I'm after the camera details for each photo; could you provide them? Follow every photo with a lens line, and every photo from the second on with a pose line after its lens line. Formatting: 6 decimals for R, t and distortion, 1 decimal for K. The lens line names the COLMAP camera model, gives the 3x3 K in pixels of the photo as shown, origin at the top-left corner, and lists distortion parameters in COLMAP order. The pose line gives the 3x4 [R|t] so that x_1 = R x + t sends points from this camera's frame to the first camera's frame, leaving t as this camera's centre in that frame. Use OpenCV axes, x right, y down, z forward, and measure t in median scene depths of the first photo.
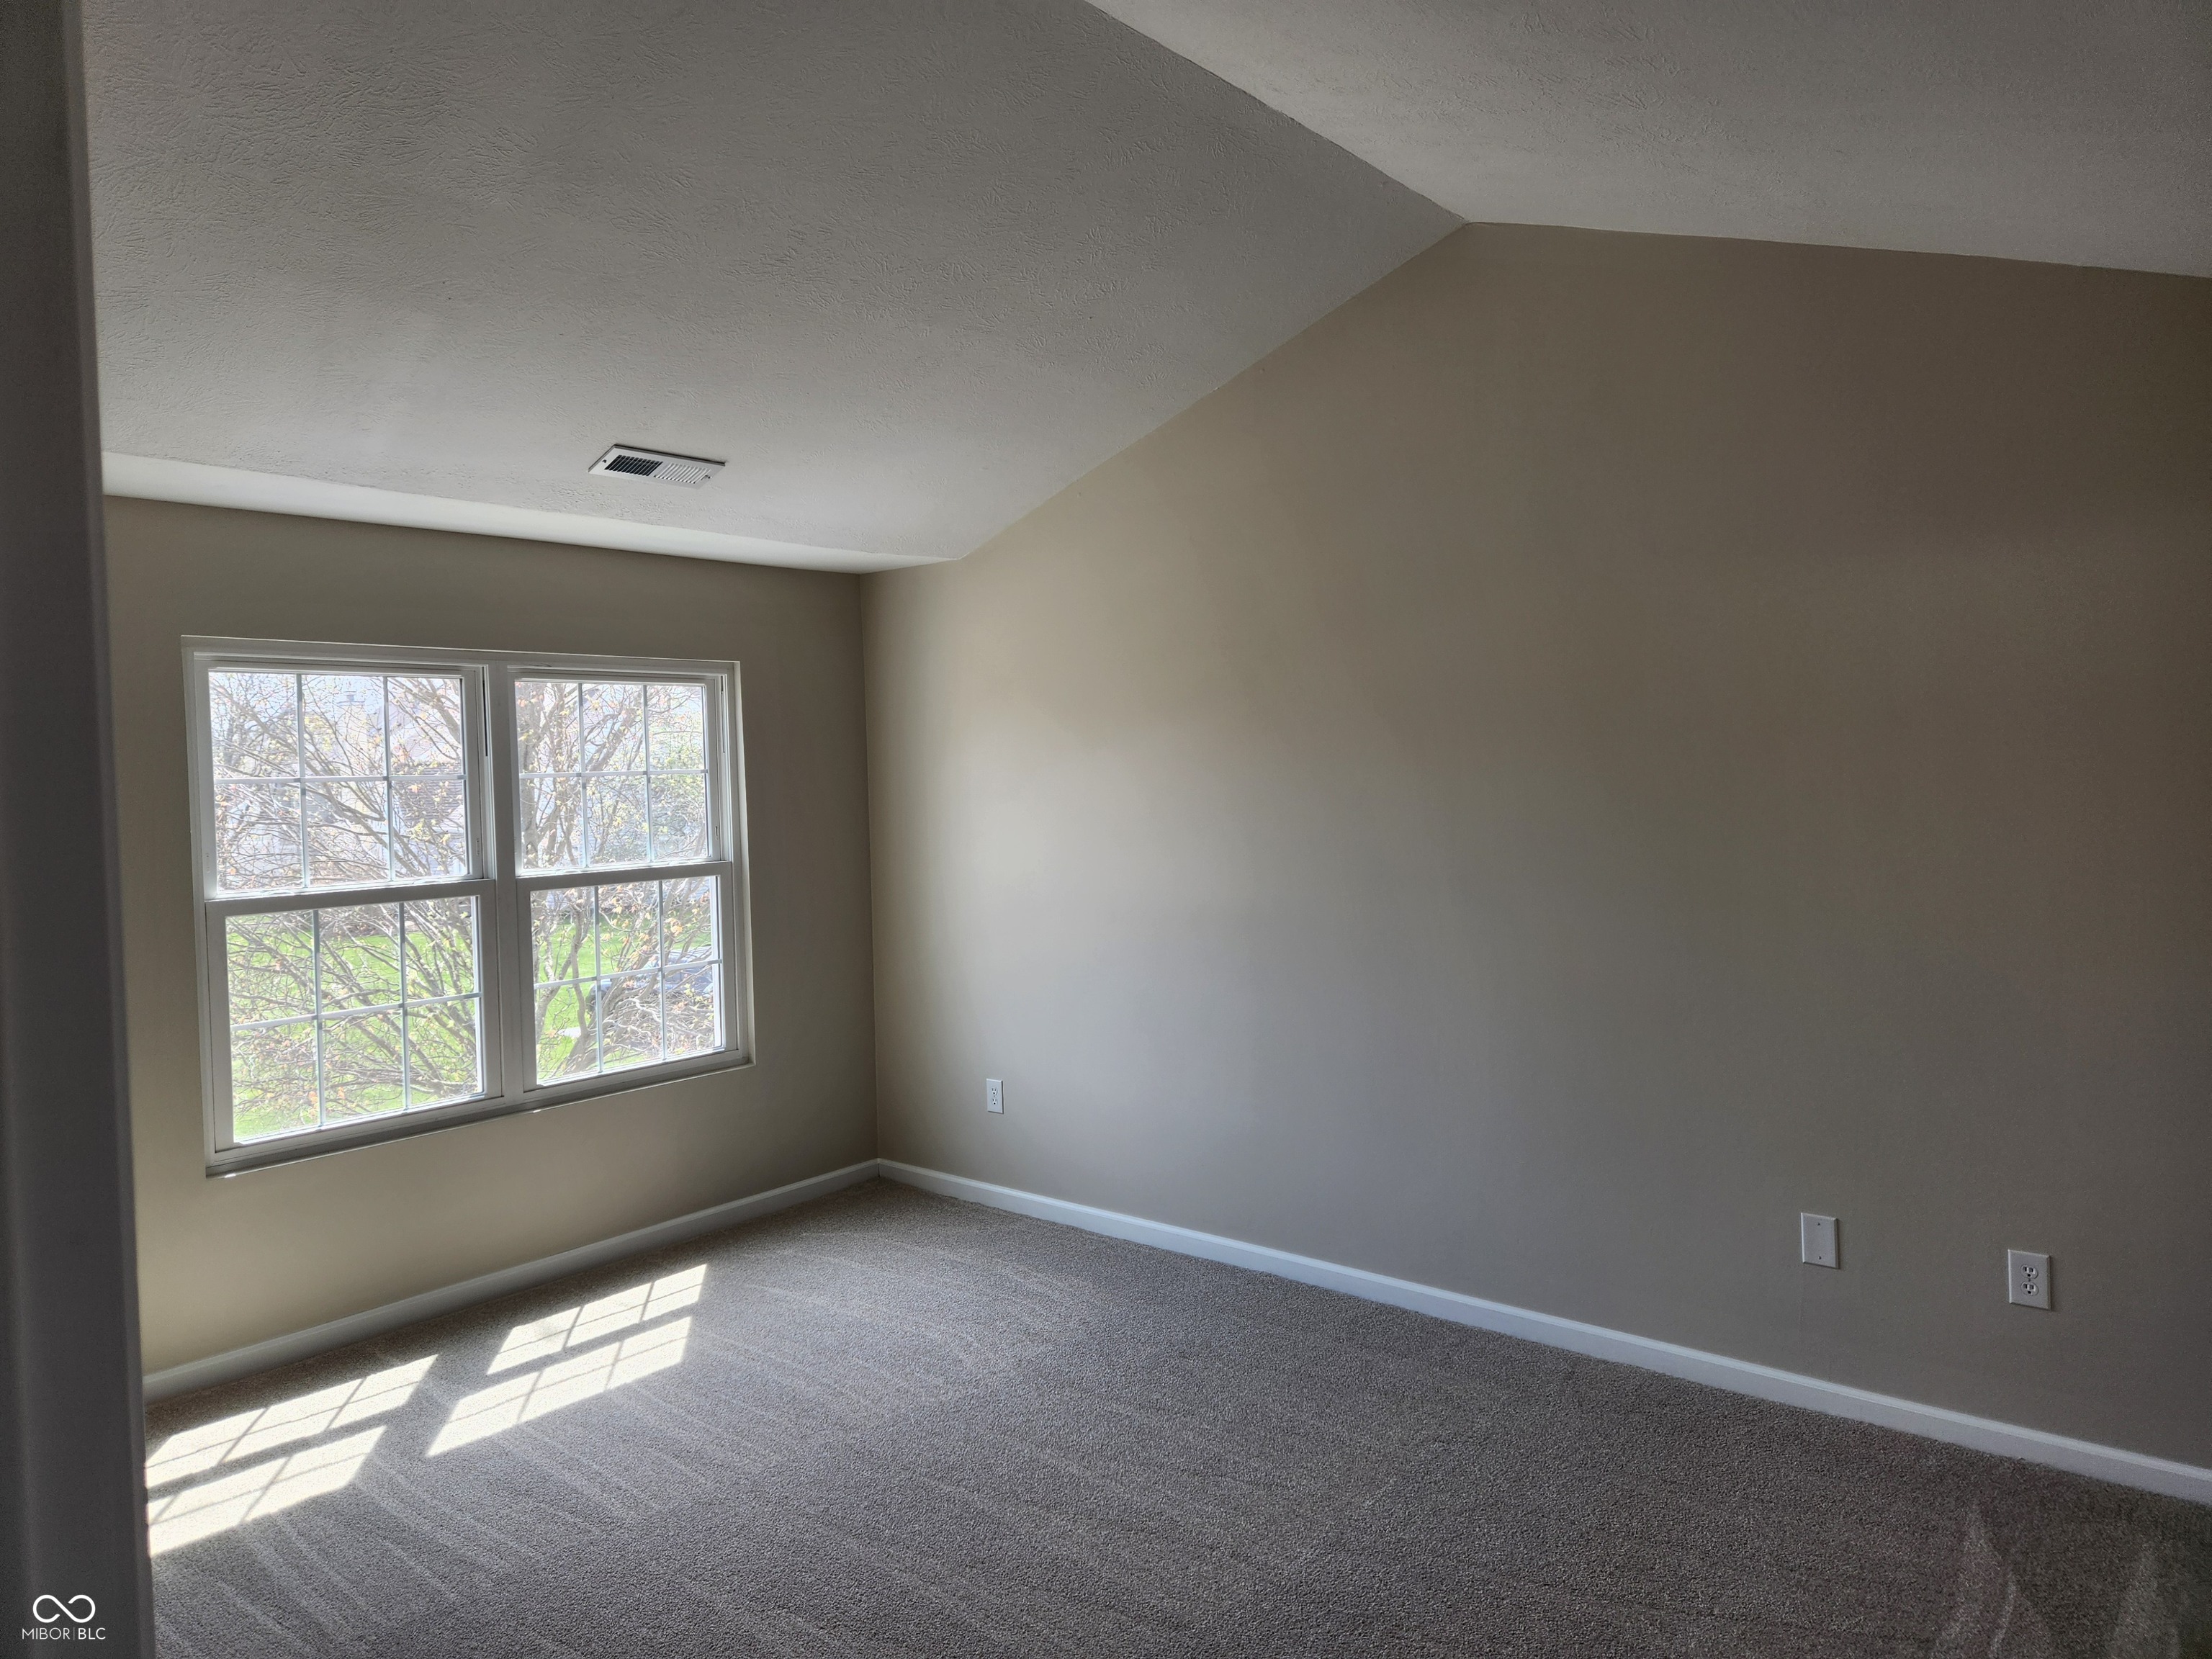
lens RADIAL K [[1464.8, 0, 1079.9], [0, 1464.8, 821.0], [0, 0, 1]] dist [0.077643, -0.057472]
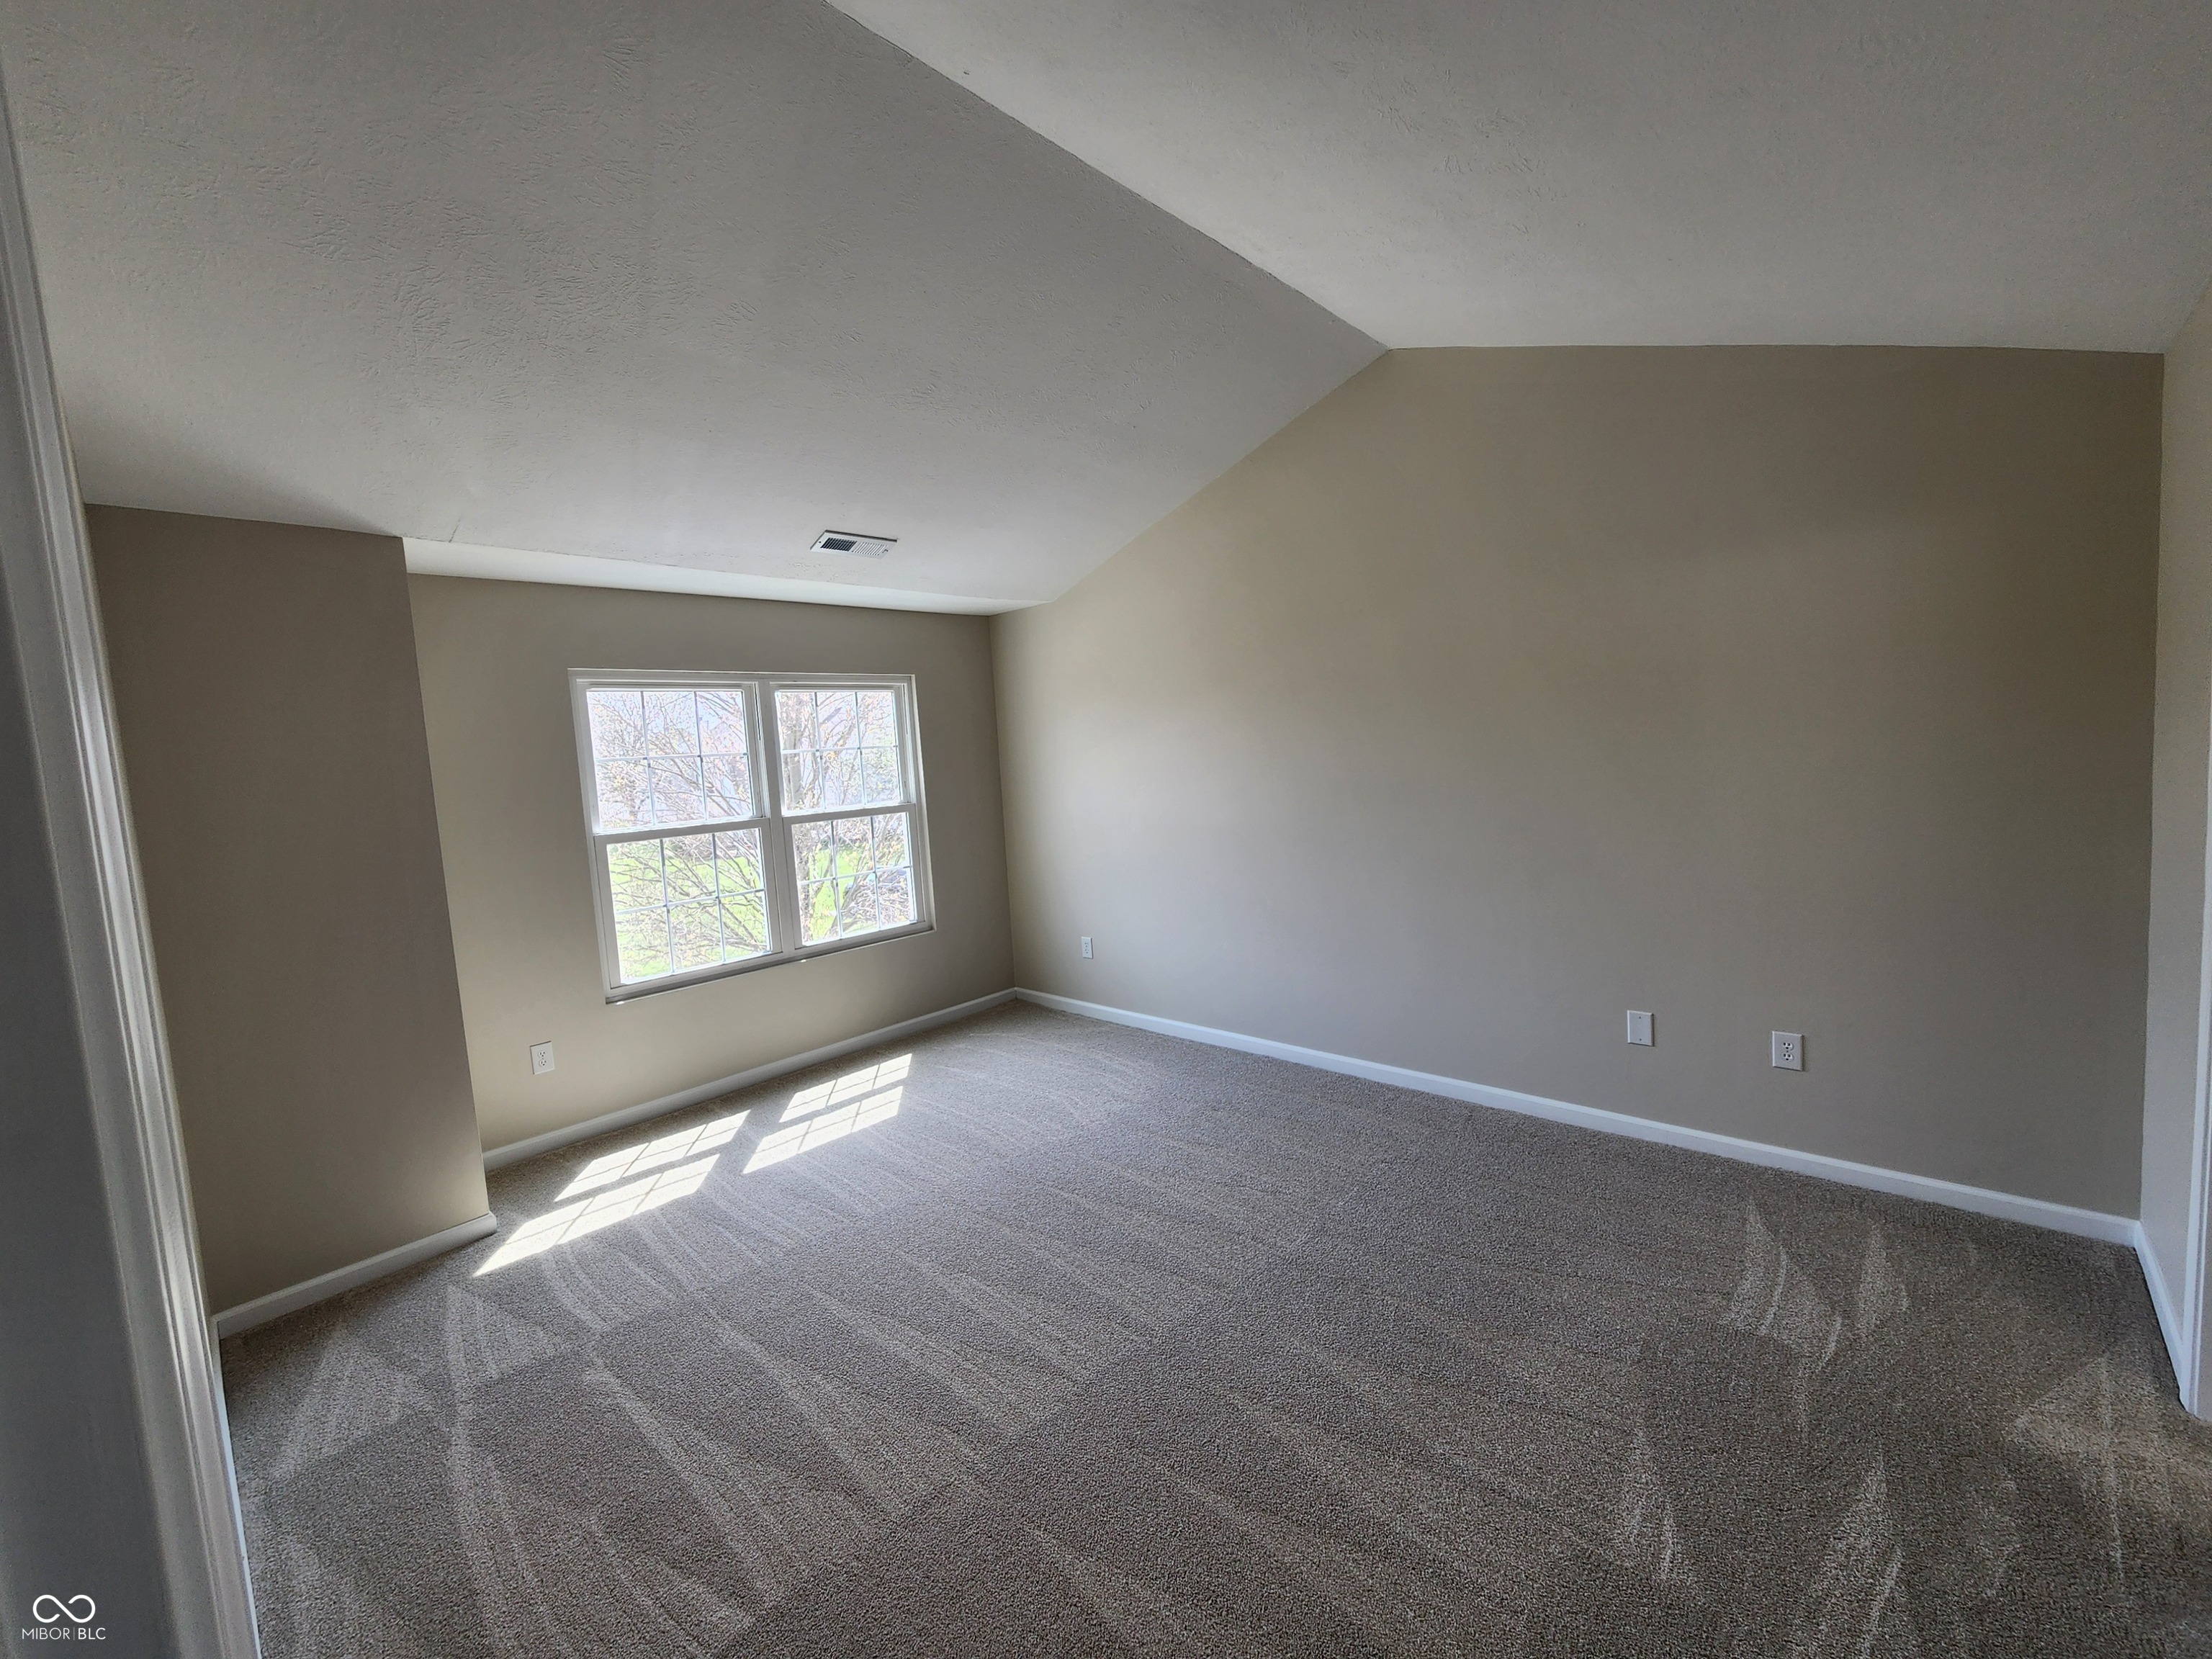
lens RADIAL K [[886.0, 0, 1071.1], [0, 886.0, 834.3], [0, 0, 1]] dist [-0.000193, -0.000053]
pose [[0.996932, -0.030865, -0.071929, -0.004443], [0.035108, 0.997670, 0.058491, 0.014594], [0.069956, -0.060837, 0.995693, 0.084756]]
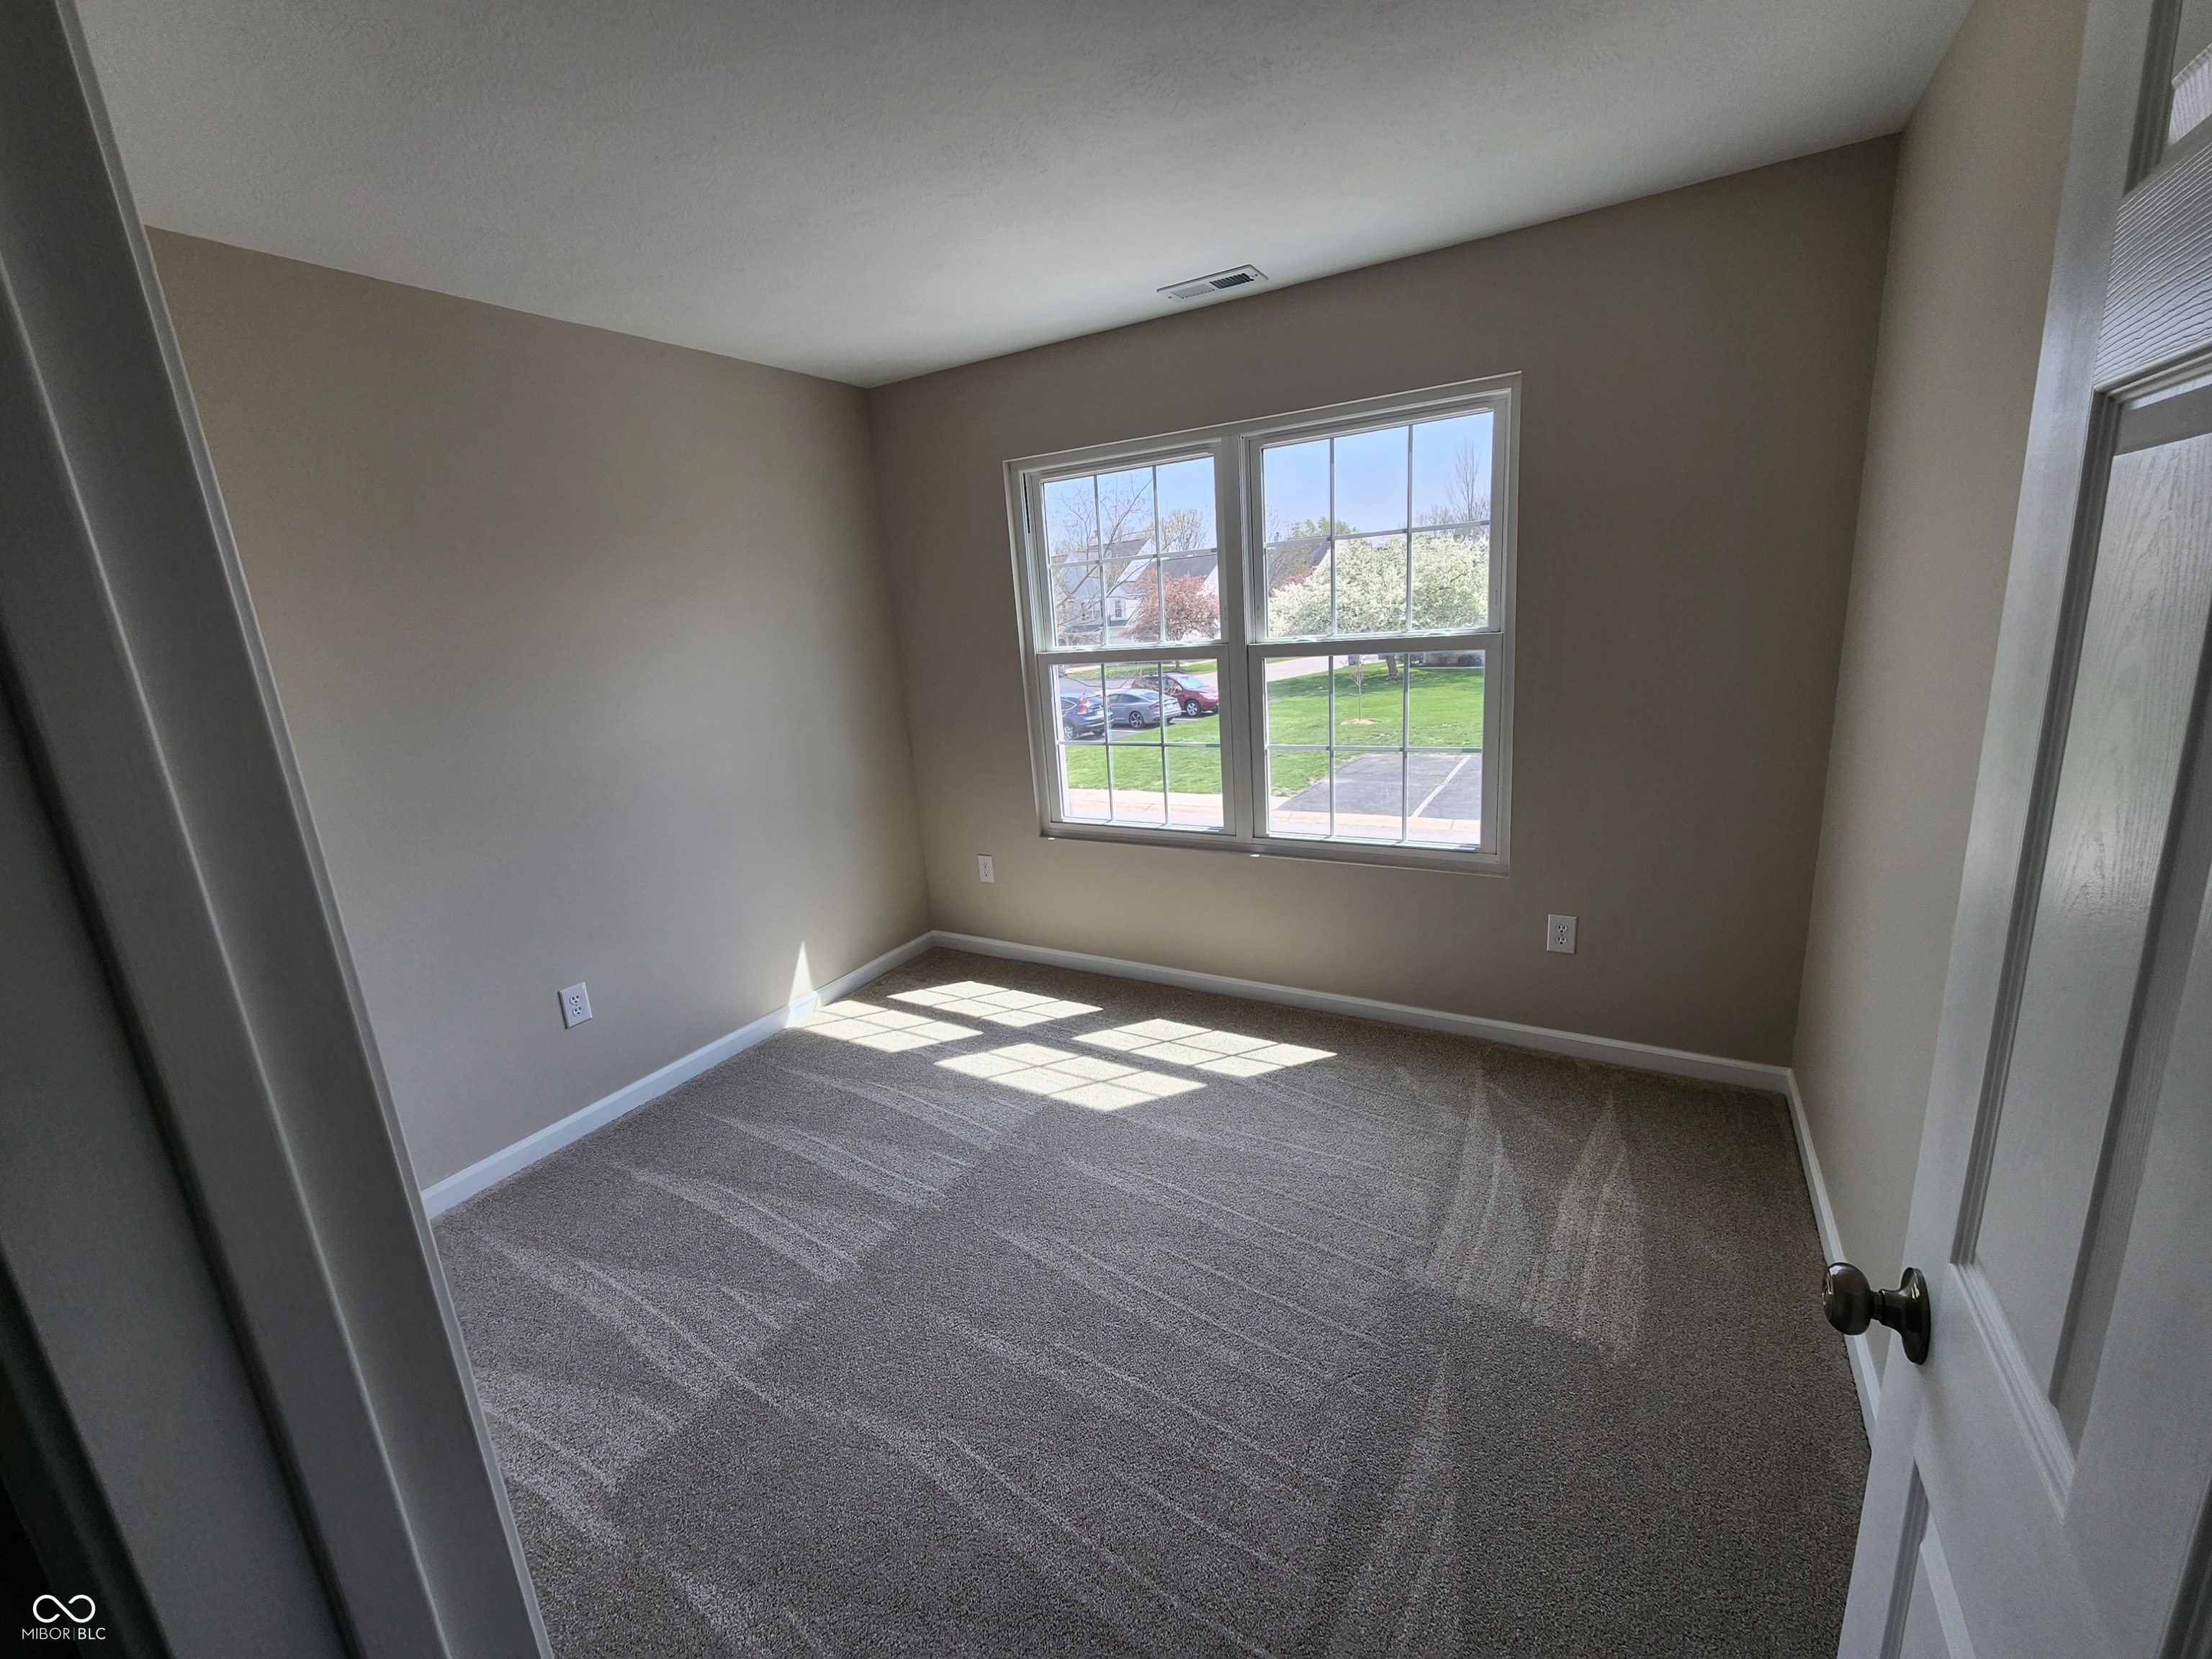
lens RADIAL K [[910.7, 0, 1079.5], [0, 910.7, 820.9], [0, 0, 1]] dist [0.000012, -0.000041]
pose [[0.159095, 0.247887, -0.955636, 0.305552], [0.039701, 0.965576, 0.257074, -0.014685], [0.986465, -0.078839, 0.143777, 0.883411]]
